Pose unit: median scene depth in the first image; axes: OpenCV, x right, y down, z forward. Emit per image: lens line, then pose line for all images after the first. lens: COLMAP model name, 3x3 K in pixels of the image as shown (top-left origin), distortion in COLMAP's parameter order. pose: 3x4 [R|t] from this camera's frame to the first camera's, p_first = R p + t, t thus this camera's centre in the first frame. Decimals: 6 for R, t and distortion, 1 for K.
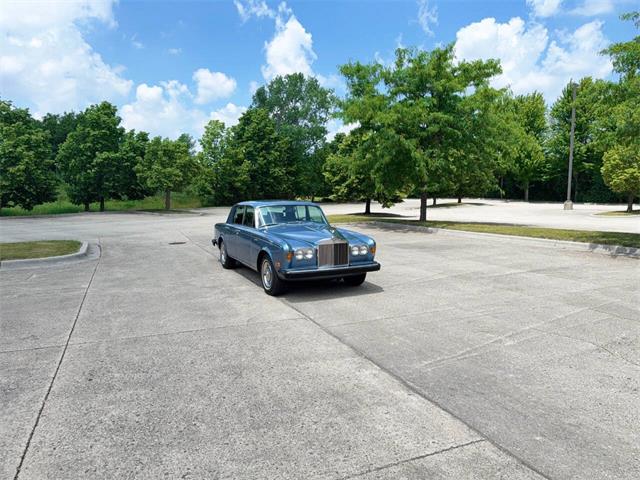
lens RADIAL K [[442.7, 0, 320.0], [0, 442.7, 240.0], [0, 0, 1]] dist [0.147860, -0.208588]
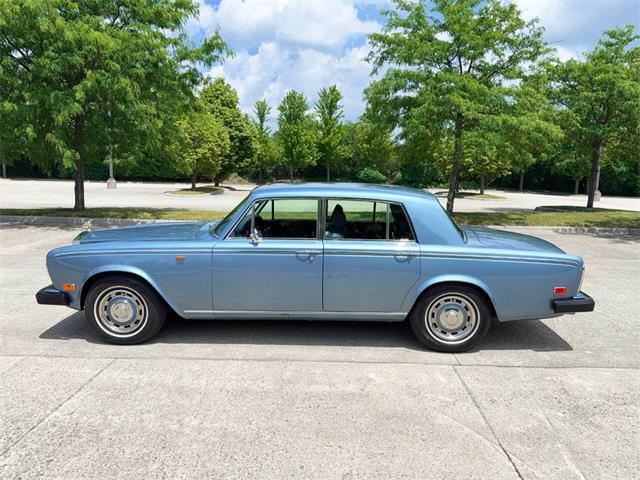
lens RADIAL K [[467.6, 0, 327.4], [0, 467.6, 242.0], [0, 0, 1]] dist [0.090611, -0.134459]
pose [[0.403798, -0.114855, 0.907610, -0.168297], [0.069137, 0.993082, 0.094912, -0.023639], [-0.912232, 0.024424, 0.408945, 0.249015]]
